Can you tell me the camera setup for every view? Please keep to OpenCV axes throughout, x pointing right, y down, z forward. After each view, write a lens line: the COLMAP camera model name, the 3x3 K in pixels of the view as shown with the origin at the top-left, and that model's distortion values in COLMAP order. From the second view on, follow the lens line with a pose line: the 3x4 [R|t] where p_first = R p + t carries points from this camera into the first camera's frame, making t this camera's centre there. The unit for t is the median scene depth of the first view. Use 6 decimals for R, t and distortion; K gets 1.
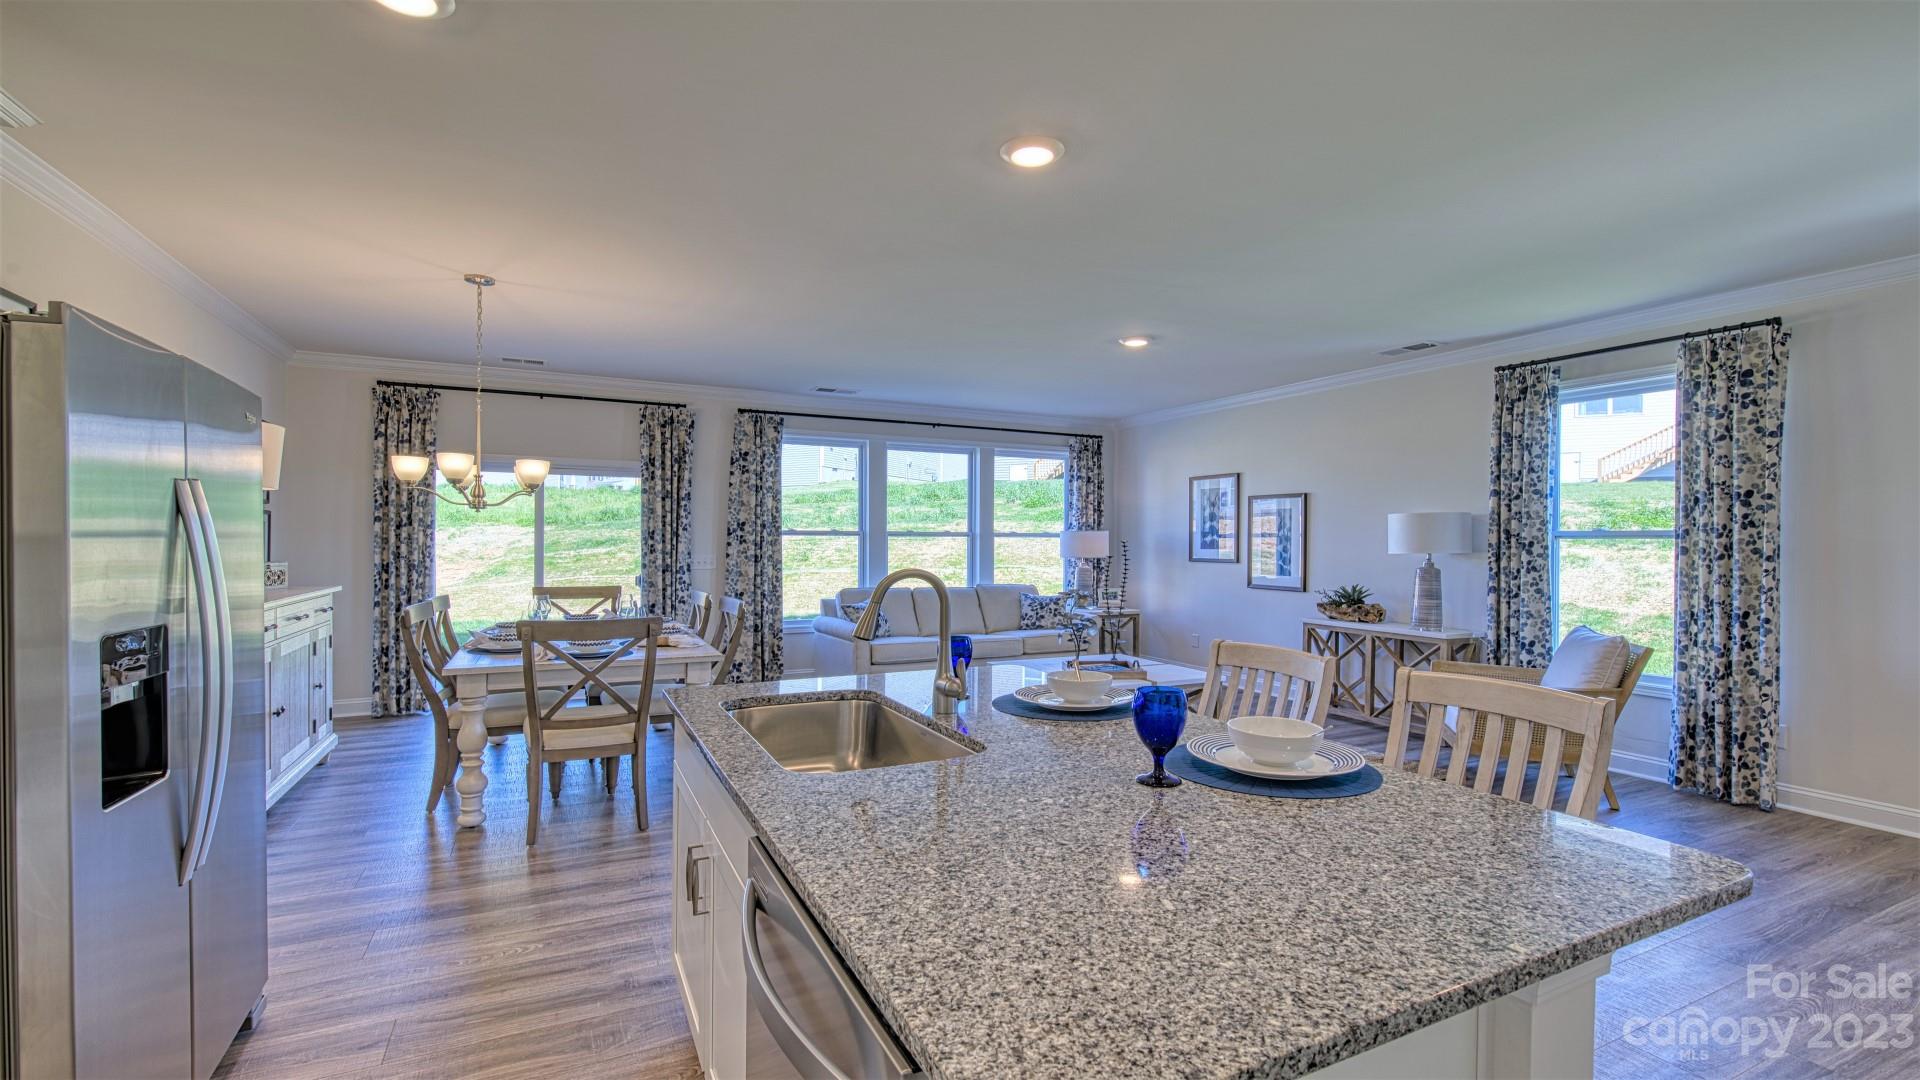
lens RADIAL K [[828.3, 0, 969.8], [0, 828.3, 547.4], [0, 0, 1]] dist [0.000752, -0.002009]
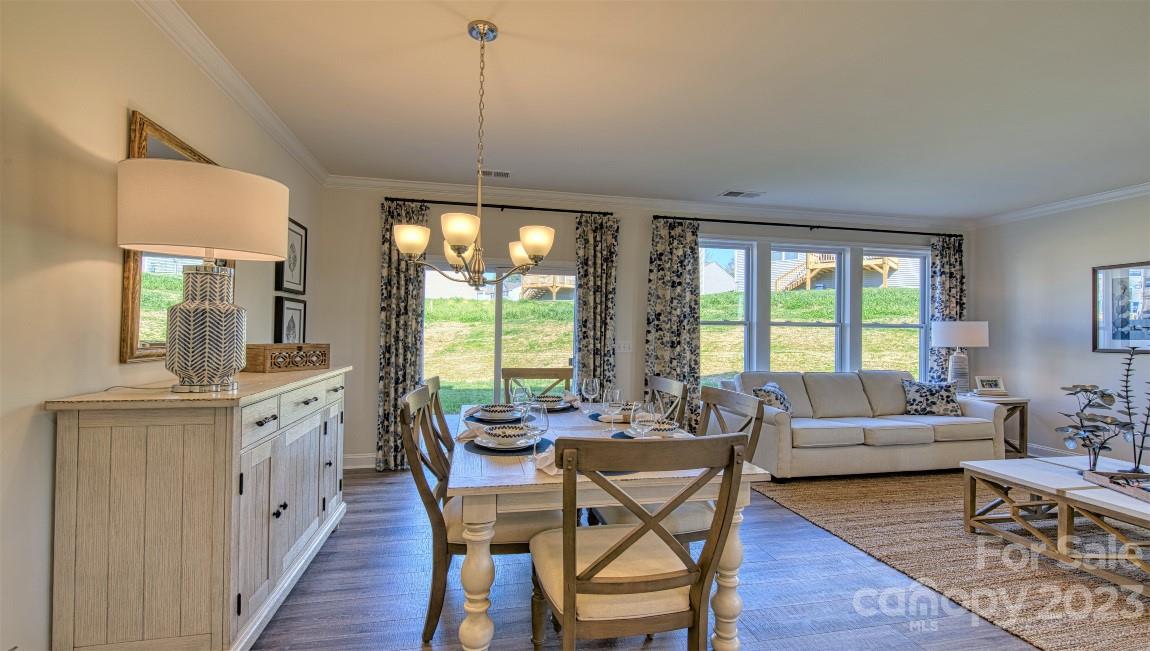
lens RADIAL K [[503.1, 0, 572.4], [0, 503.1, 324.0], [0, 0, 1]] dist [0.001875, -0.001420]
pose [[0.964419, 0.001014, -0.264376, -0.211324], [-0.007900, 0.999657, -0.024982, 0.003777], [0.264260, 0.026182, 0.964096, 0.303797]]
